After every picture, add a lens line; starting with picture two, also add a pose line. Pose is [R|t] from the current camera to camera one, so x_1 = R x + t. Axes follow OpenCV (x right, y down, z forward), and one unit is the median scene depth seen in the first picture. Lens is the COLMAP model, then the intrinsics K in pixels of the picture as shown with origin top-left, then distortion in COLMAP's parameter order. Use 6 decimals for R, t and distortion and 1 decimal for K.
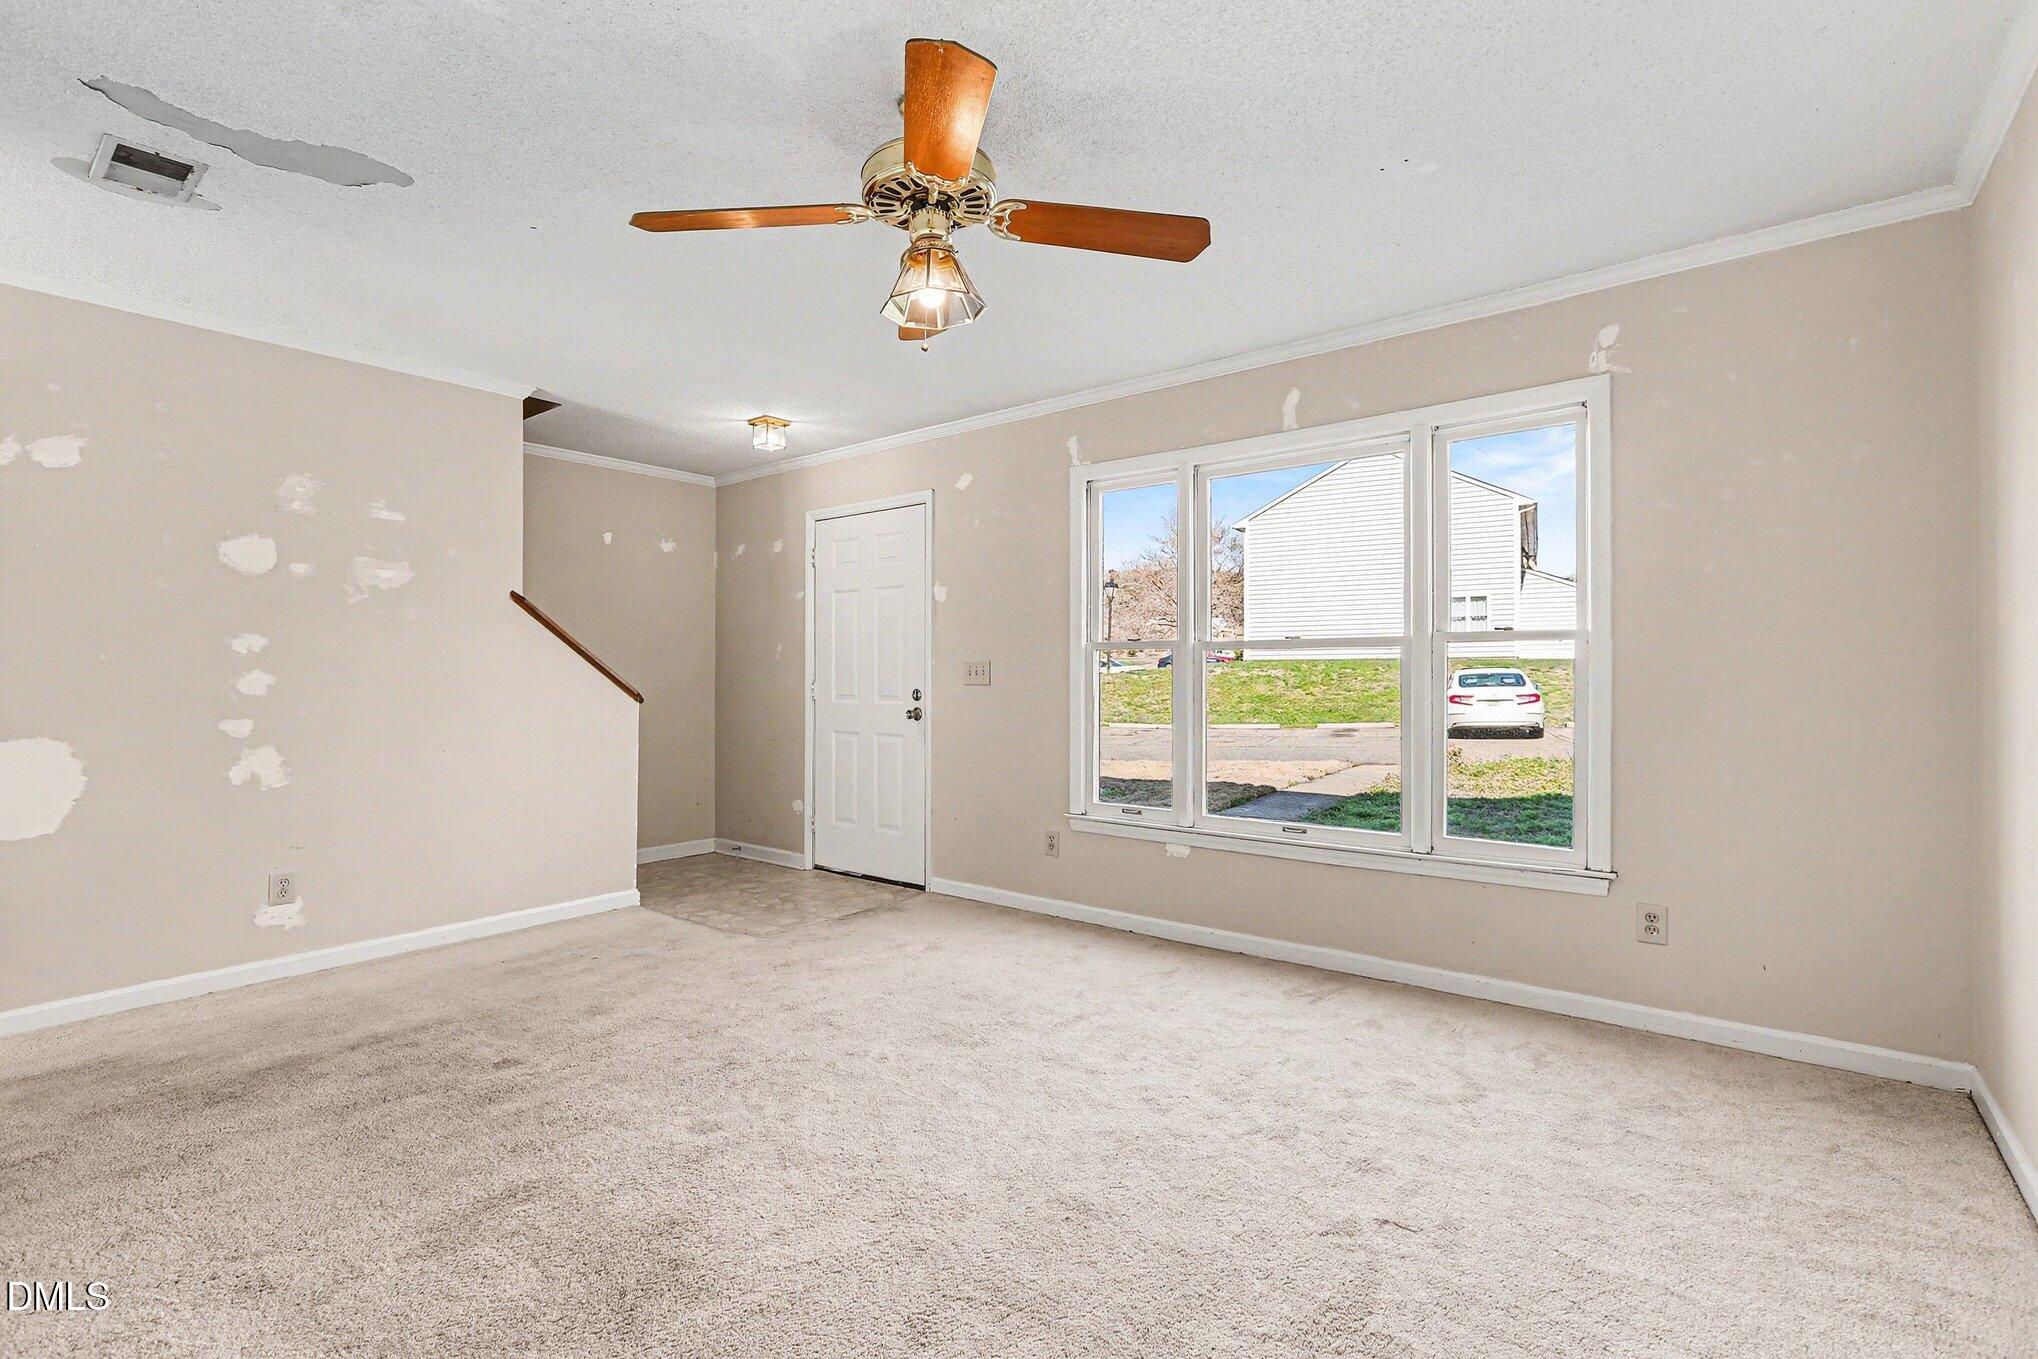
lens RADIAL K [[929.4, 0, 1020.4], [0, 929.4, 676.8], [0, 0, 1]] dist [-0.002886, 0.003436]
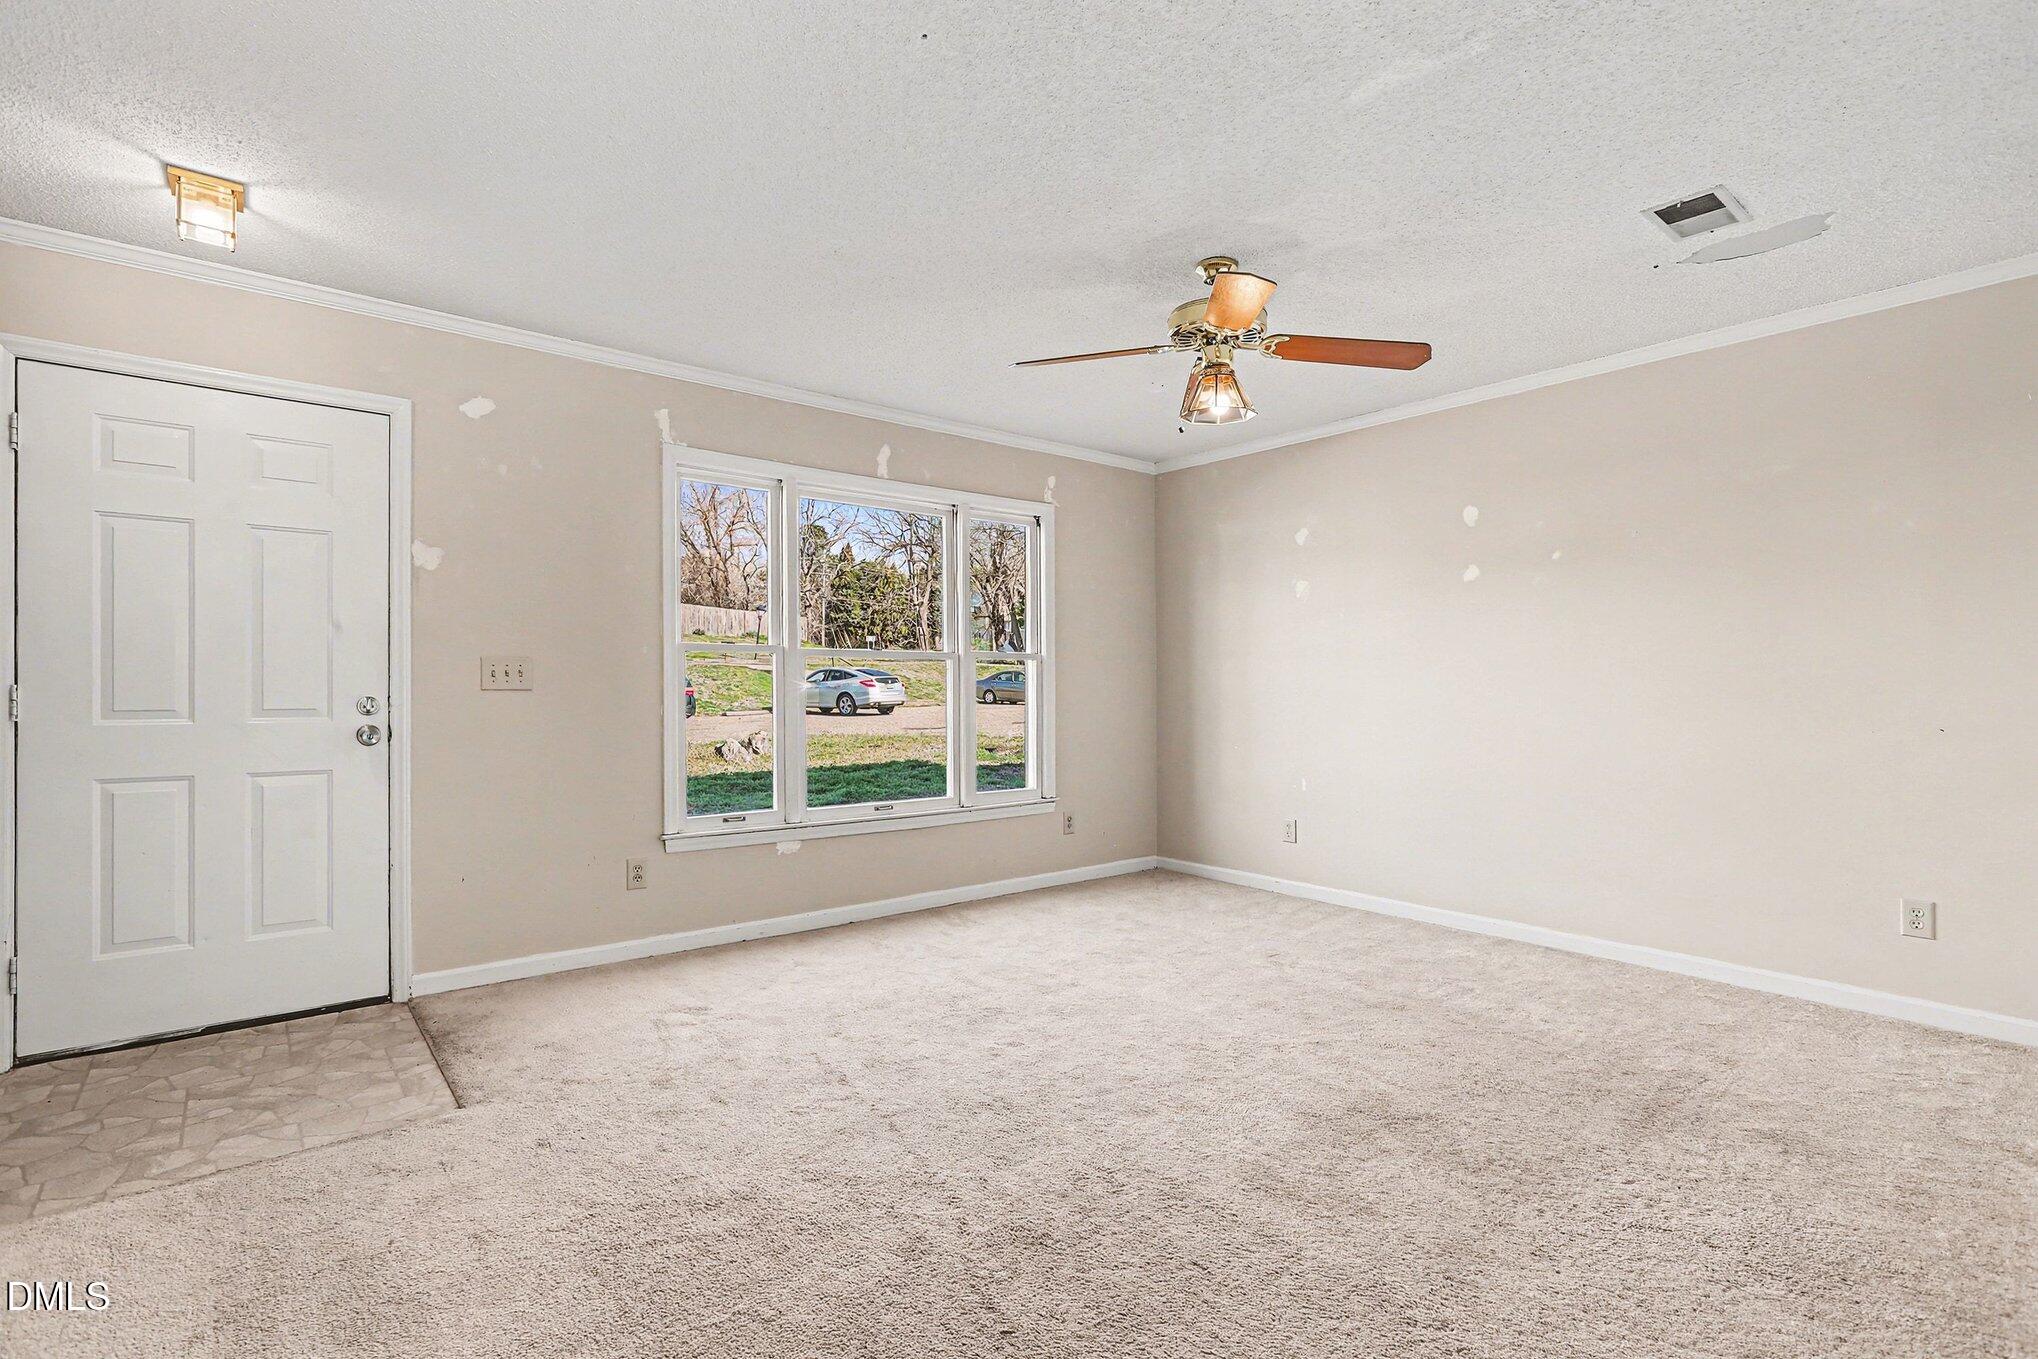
lens RADIAL K [[929.4, 0, 1017.1], [0, 929.4, 686.4], [0, 0, 1]] dist [-0.002886, 0.003436]
pose [[0.231169, 0.001178, 0.972913, -0.849672], [-0.003180, 0.999995, -0.000455, 0.006160], [-0.972908, -0.002989, 0.231172, 0.548050]]
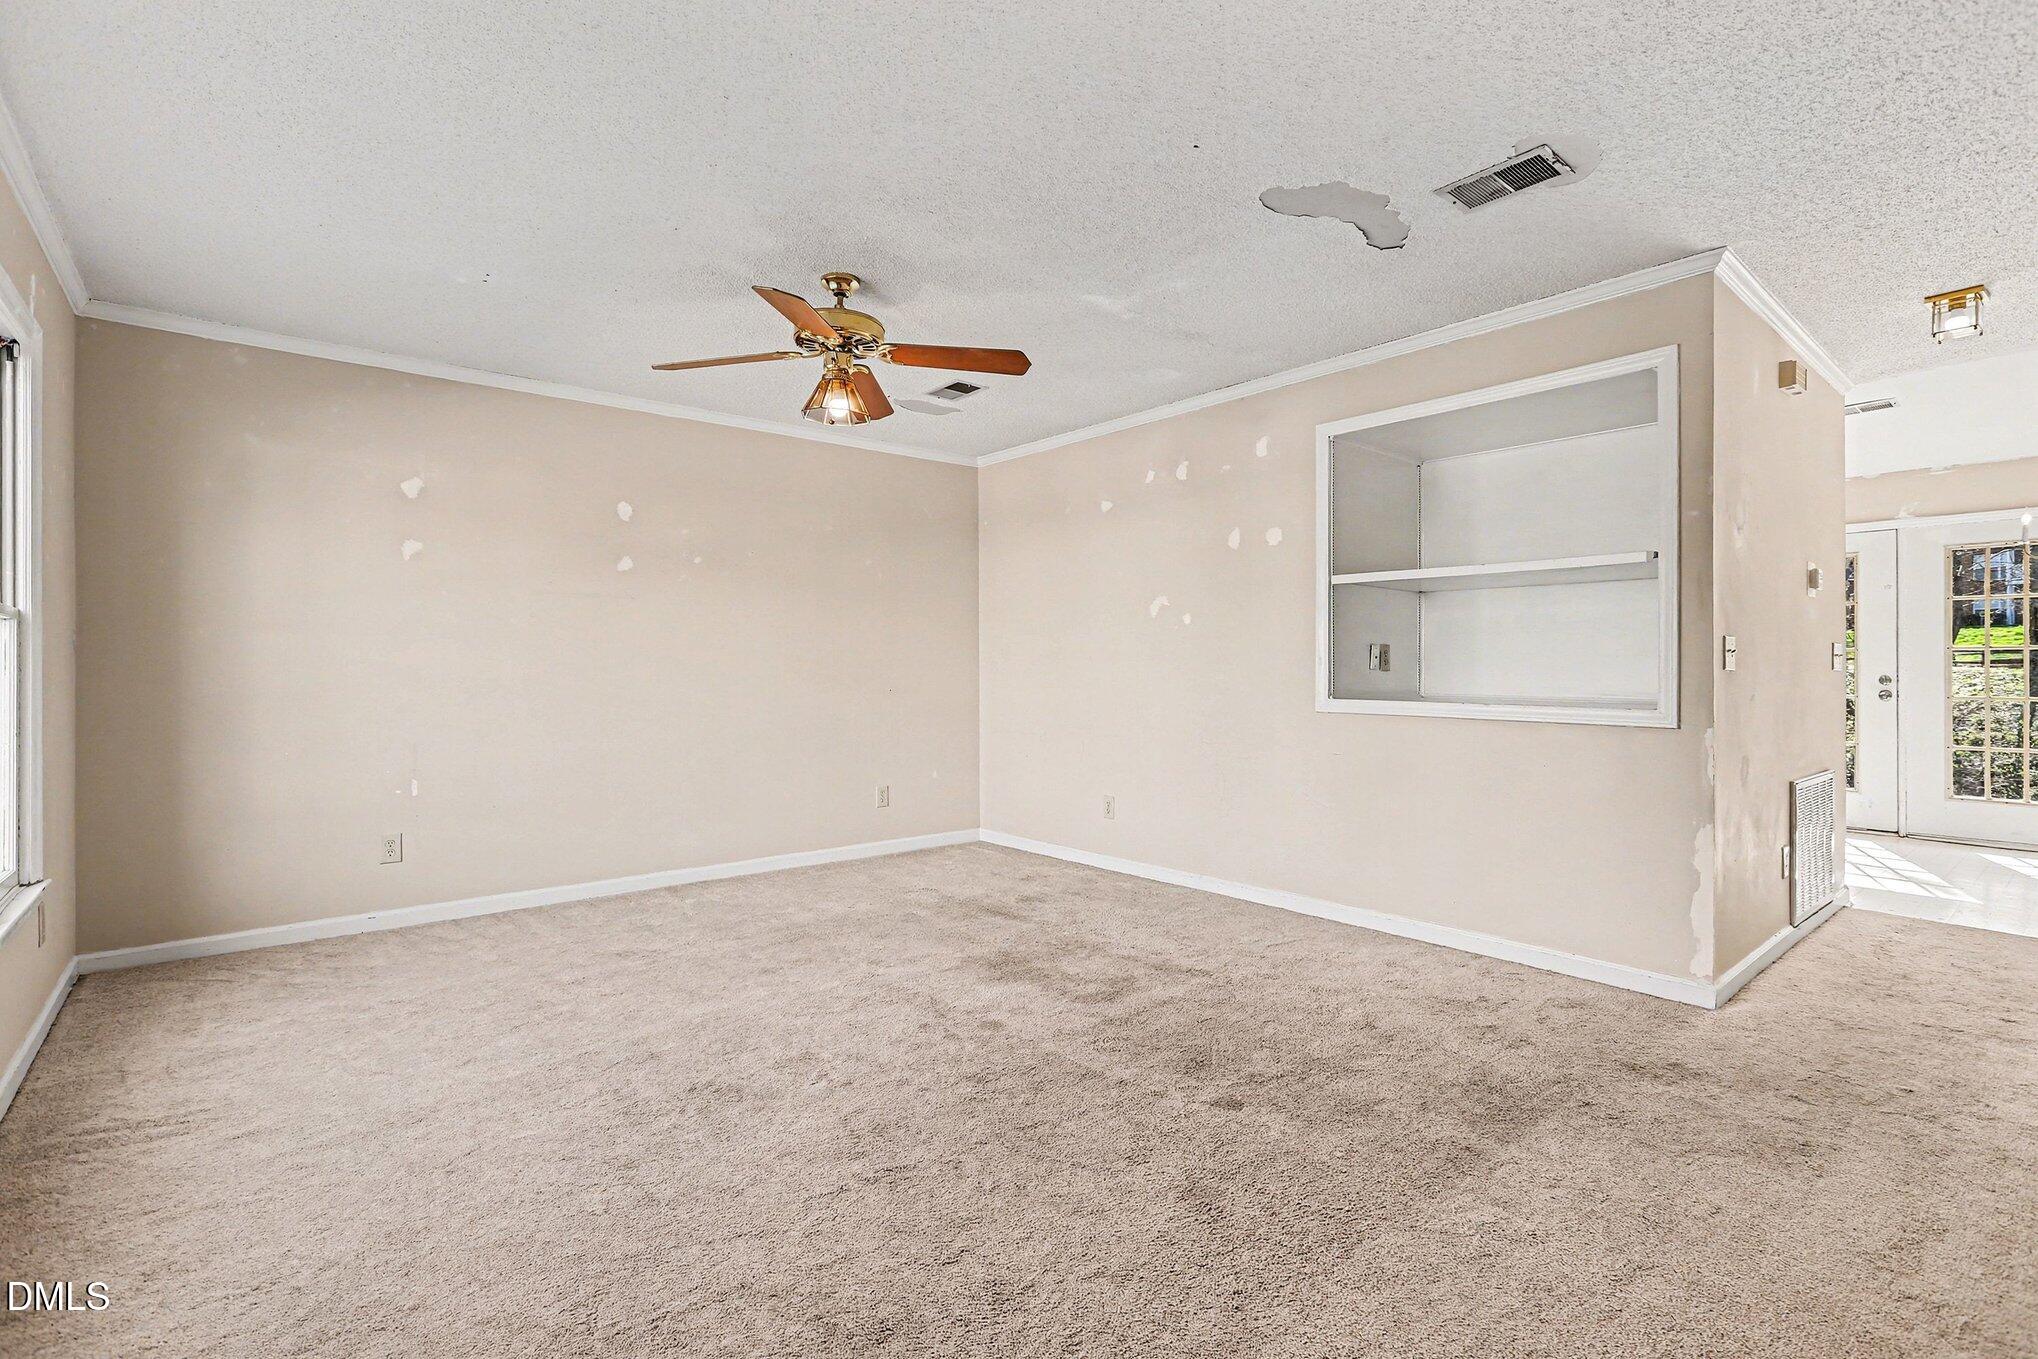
lens RADIAL K [[929.4, 0, 987.8], [0, 929.4, 661.3], [0, 0, 1]] dist [-0.002886, 0.003436]
pose [[-0.970368, 0.006355, 0.241550, -0.388481], [0.003886, 0.999935, -0.010698, 0.009861], [-0.241602, -0.009442, -0.970330, 1.347136]]
